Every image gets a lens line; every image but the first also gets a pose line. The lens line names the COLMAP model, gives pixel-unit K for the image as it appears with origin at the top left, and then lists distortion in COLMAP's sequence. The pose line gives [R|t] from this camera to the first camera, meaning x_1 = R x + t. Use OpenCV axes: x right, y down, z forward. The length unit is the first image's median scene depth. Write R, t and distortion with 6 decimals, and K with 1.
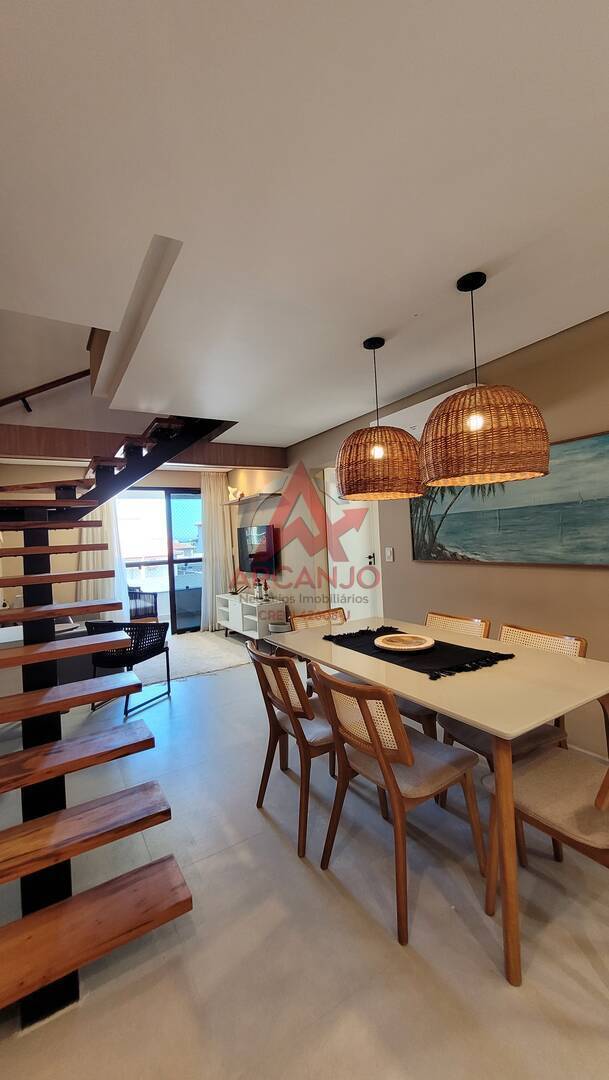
lens RADIAL K [[427.6, 0, 297.8], [0, 427.6, 537.8], [0, 0, 1]] dist [0.001809, -0.001029]
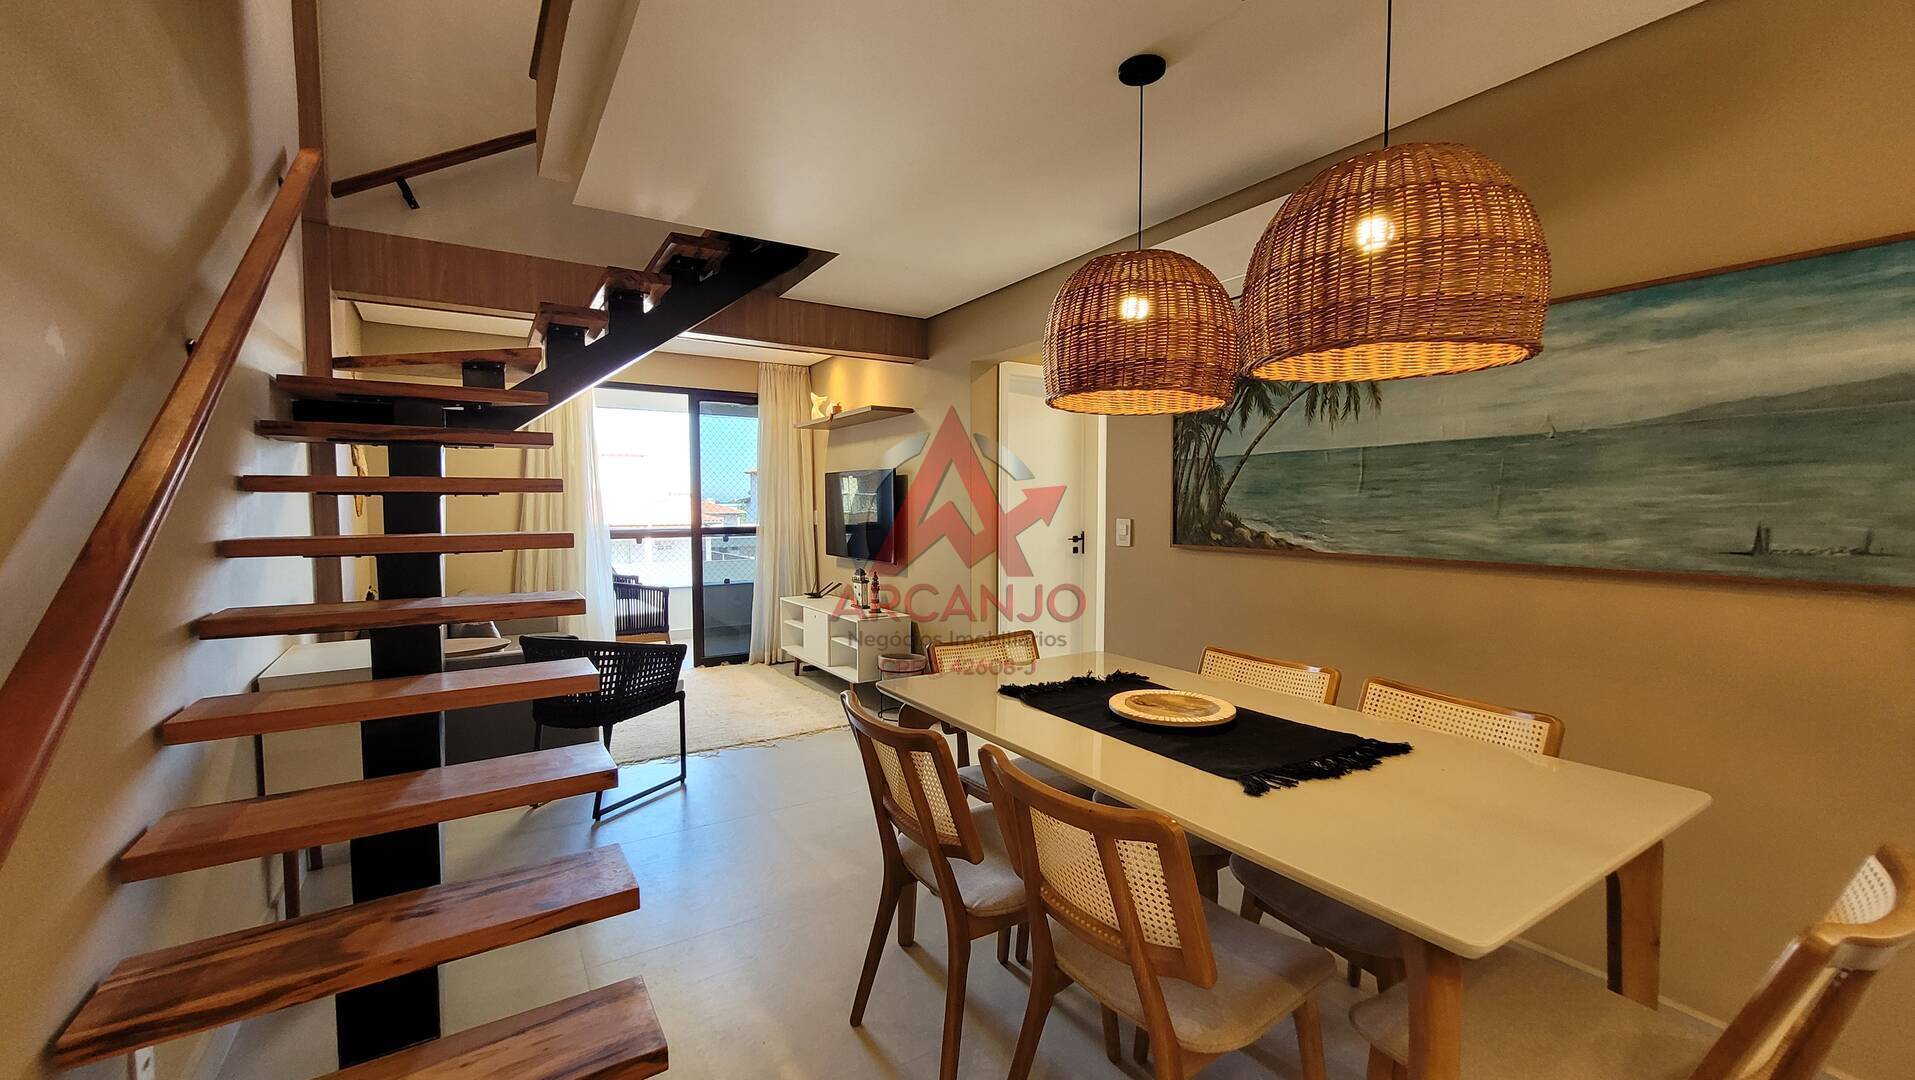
lens RADIAL K [[758.2, 0, 950.2], [0, 758.2, 552.8], [0, 0, 1]] dist [0.001809, -0.001029]
pose [[0.998369, 0.047899, 0.031077, -0.024226], [-0.049756, 0.996834, 0.062018, 0.020293], [-0.028008, -0.063463, 0.997591, 0.112820]]
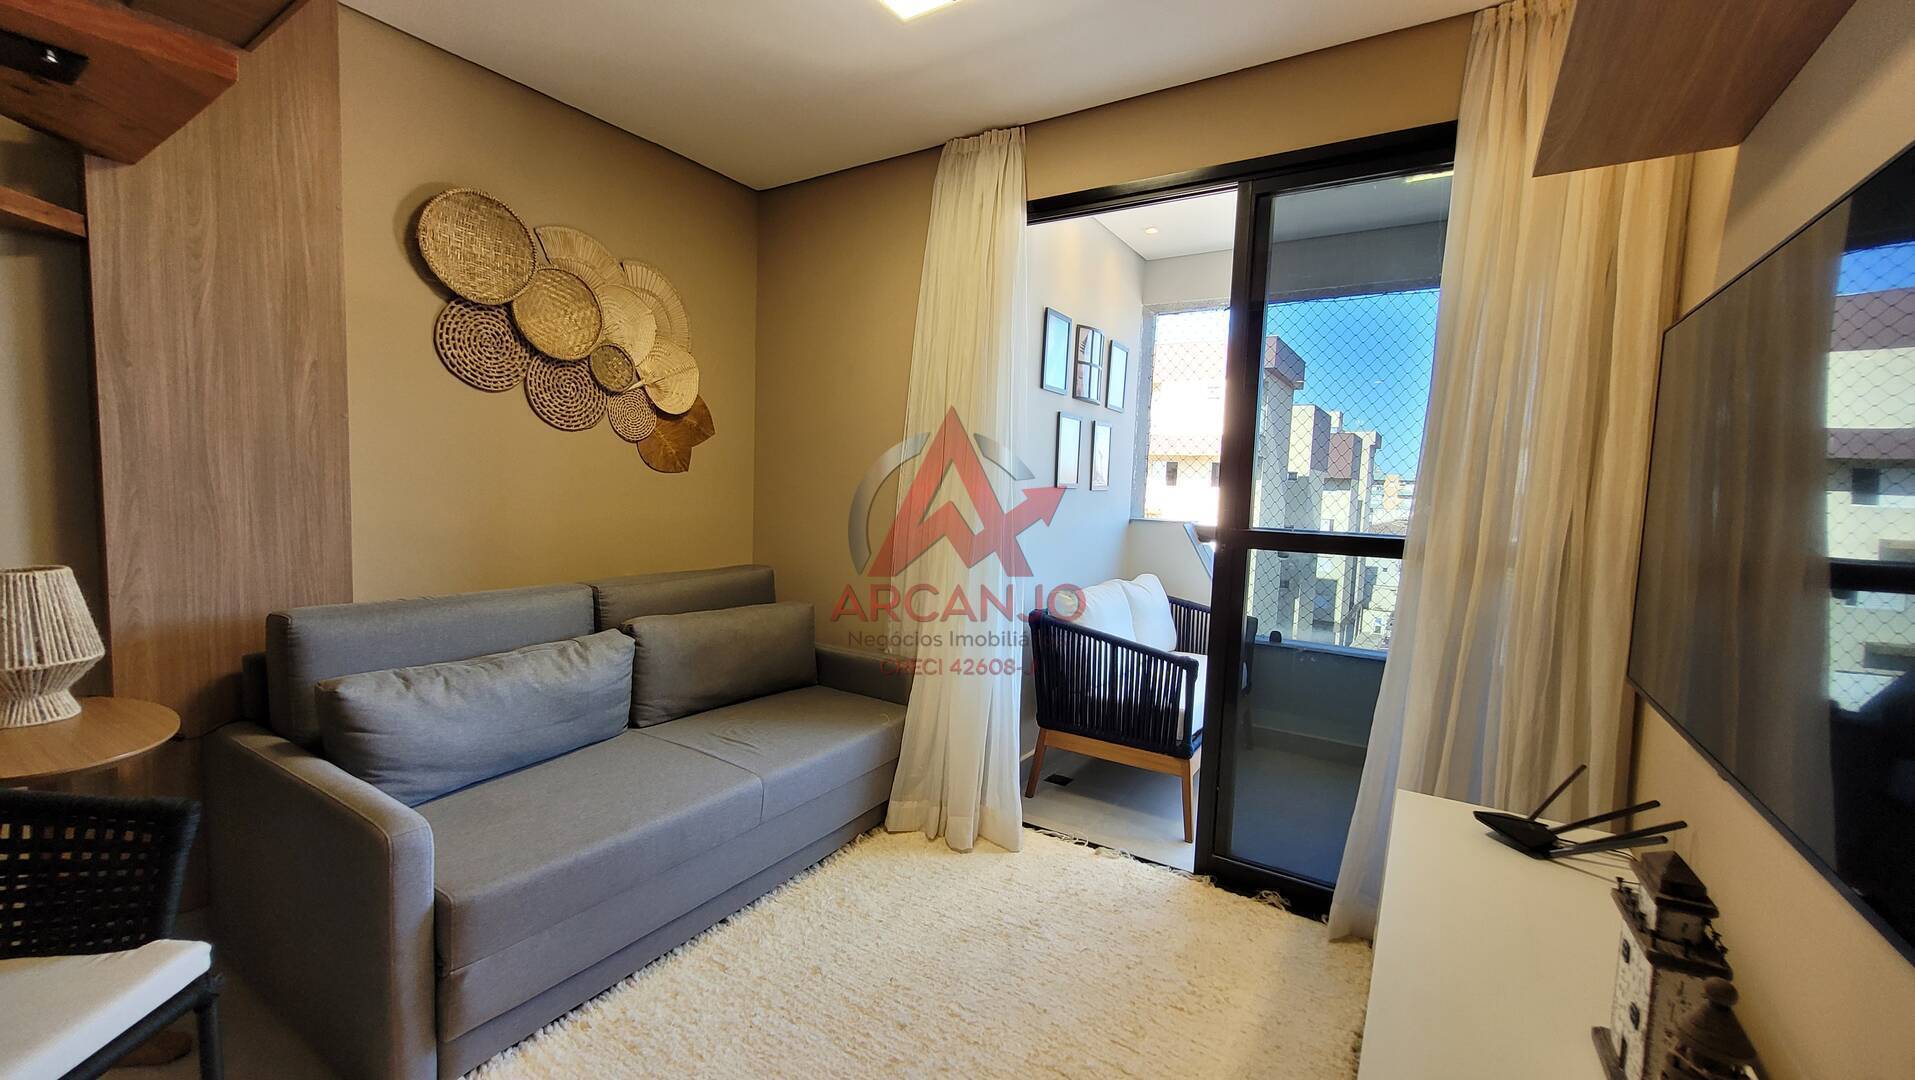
lens RADIAL K [[758.2, 0, 951.0], [0, 758.2, 547.3], [0, 0, 1]] dist [0.001809, -0.001029]
pose [[0.432955, 0.138751, -0.890673, -0.062385], [-0.057509, 0.990321, 0.126319, 0.047976], [0.899579, -0.003469, 0.436744, 1.538693]]
